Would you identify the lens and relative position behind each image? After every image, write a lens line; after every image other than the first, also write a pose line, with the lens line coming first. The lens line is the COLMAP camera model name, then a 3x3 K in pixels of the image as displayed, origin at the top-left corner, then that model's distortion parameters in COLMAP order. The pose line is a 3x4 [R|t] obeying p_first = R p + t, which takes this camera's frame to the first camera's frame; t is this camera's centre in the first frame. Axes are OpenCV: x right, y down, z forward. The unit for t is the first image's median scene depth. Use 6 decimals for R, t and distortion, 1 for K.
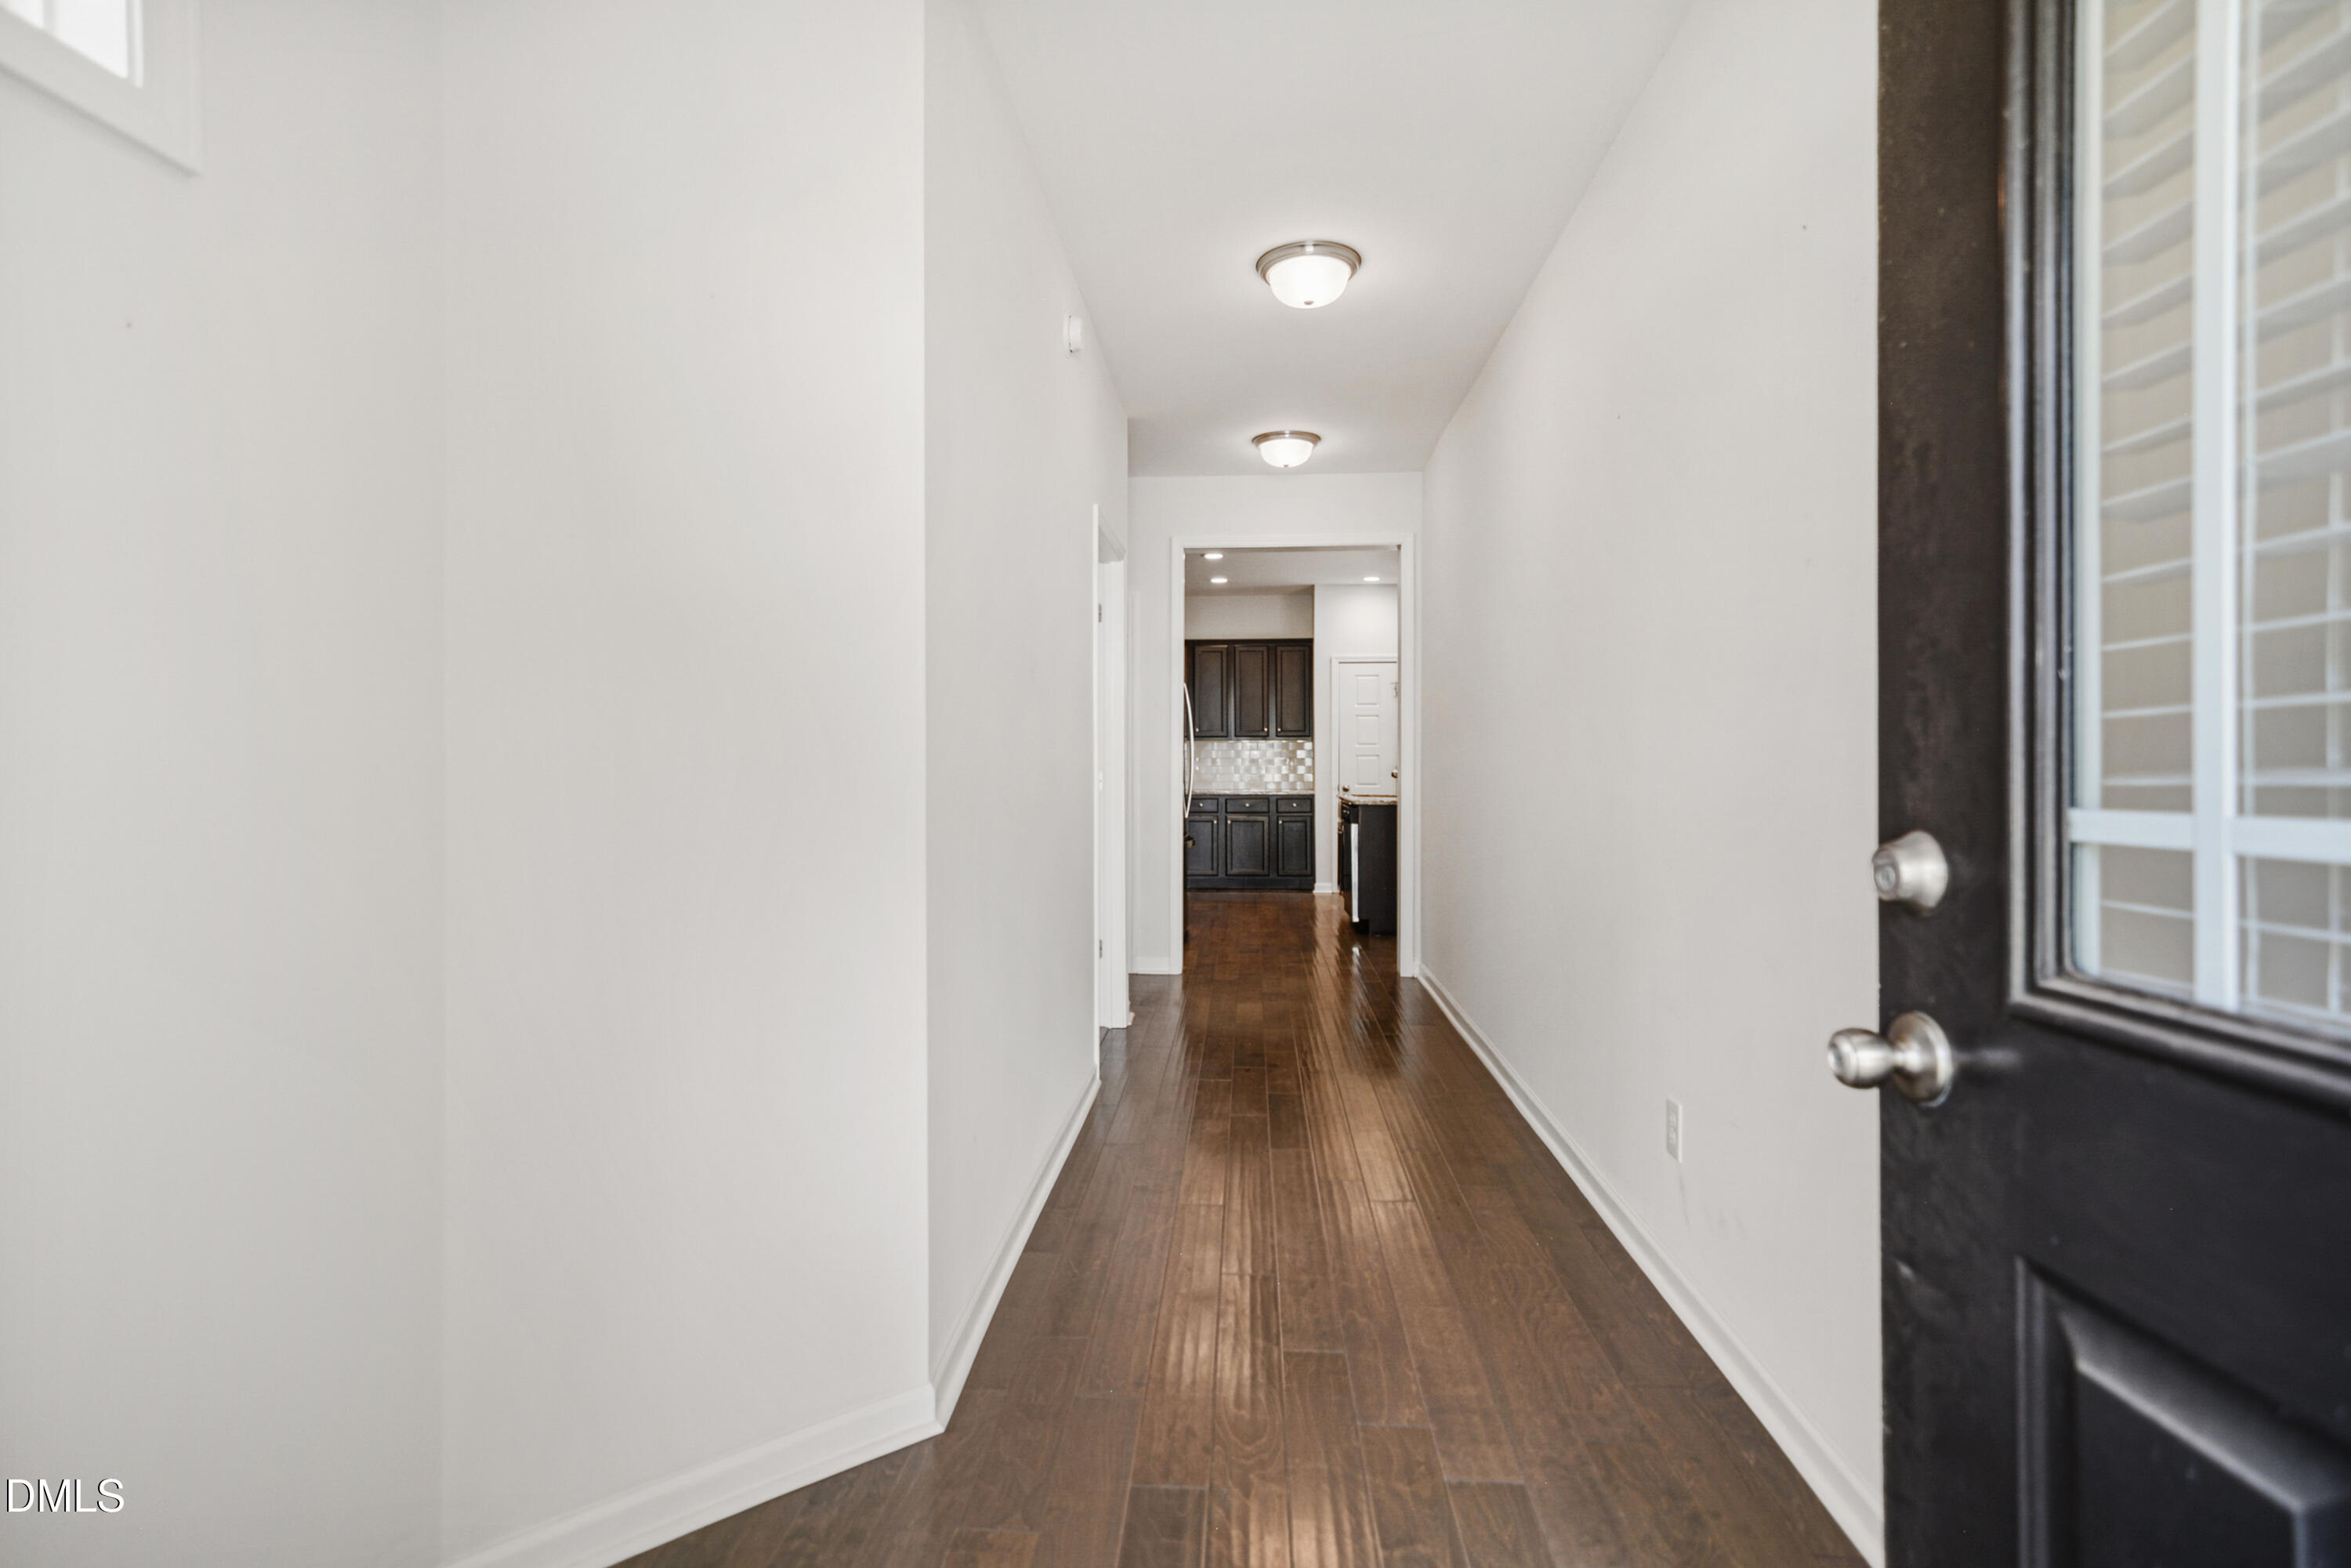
lens RADIAL K [[1156.1, 0, 1176.0], [0, 1156.1, 776.6], [0, 0, 1]] dist [-0.022612, 0.004015]
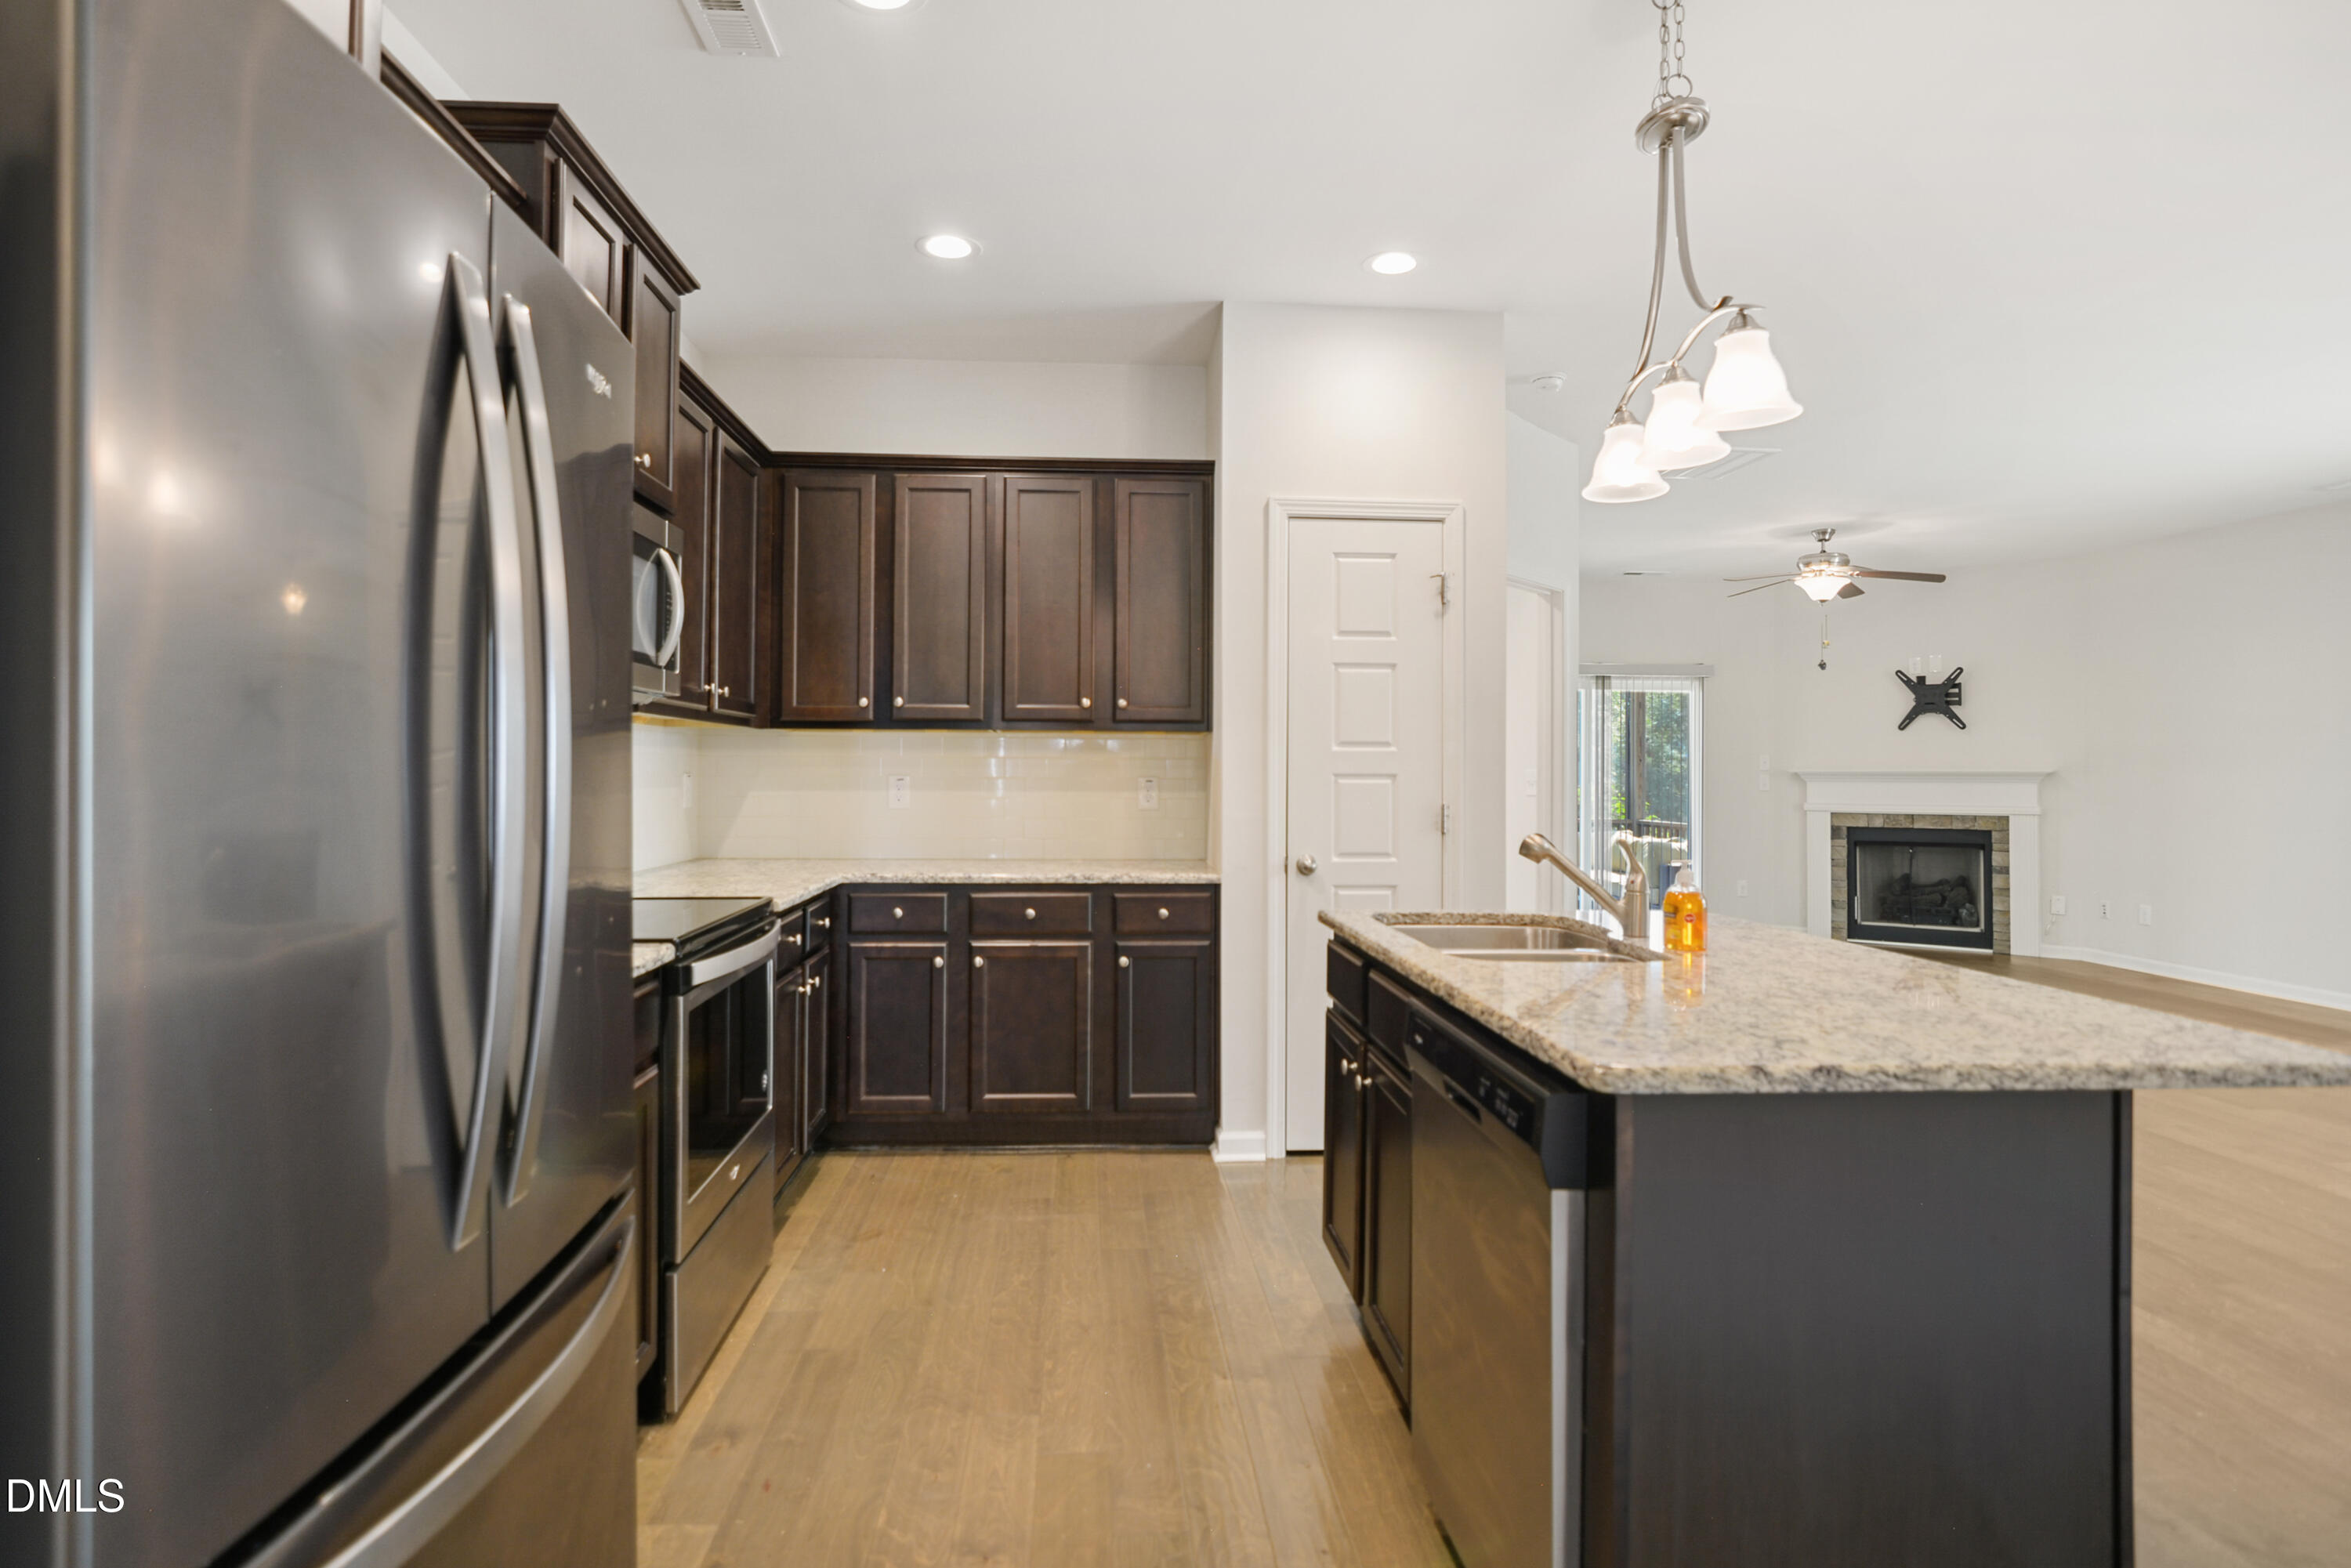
lens RADIAL K [[1199.7, 0, 1167.8], [0, 1199.7, 753.2], [0, 0, 1]] dist [-0.023967, 0.003563]
pose [[0.996096, 0.009334, 0.087781, 0.071583], [-0.006911, 0.999588, -0.027863, -0.014468], [-0.088005, 0.027147, 0.995750, 0.632948]]
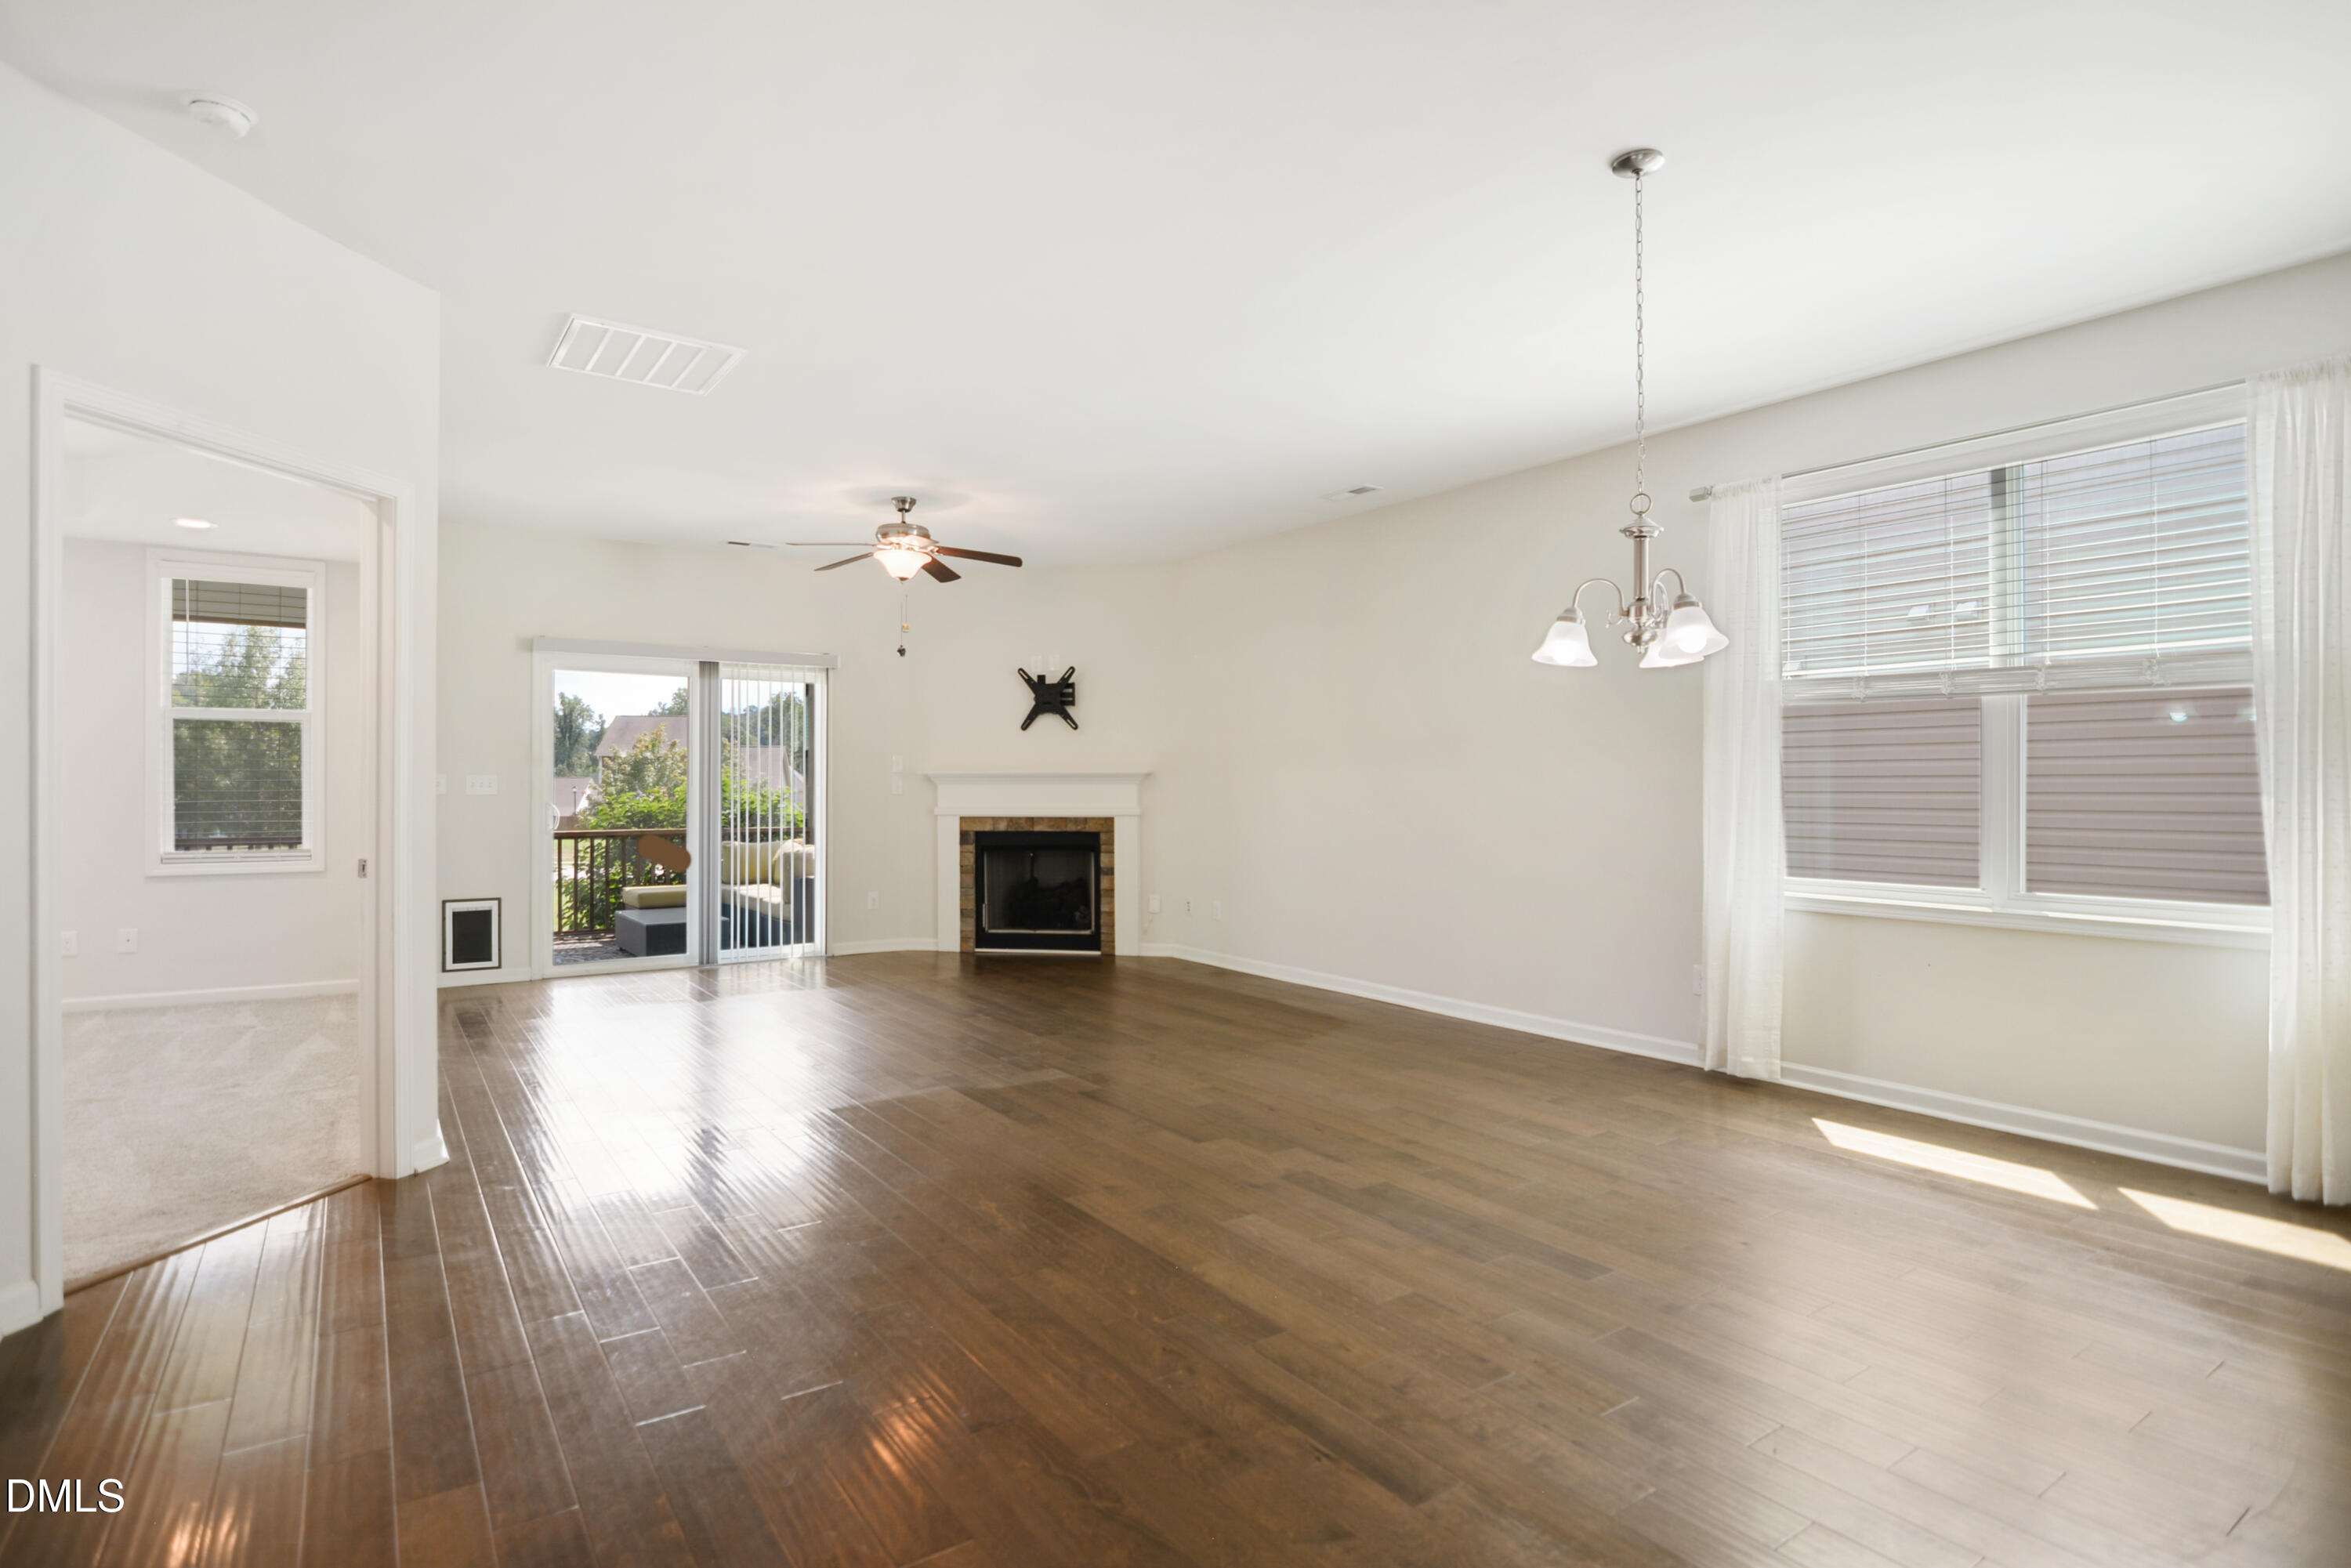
lens RADIAL K [[1156.1, 0, 1142.3], [0, 1156.1, 781.0], [0, 0, 1]] dist [-0.022612, 0.004015]
pose [[0.815905, 0.004473, 0.578169, 0.101858], [0.003825, 0.999906, -0.013134, -0.014149], [-0.578174, 0.012928, 0.815811, 0.648086]]
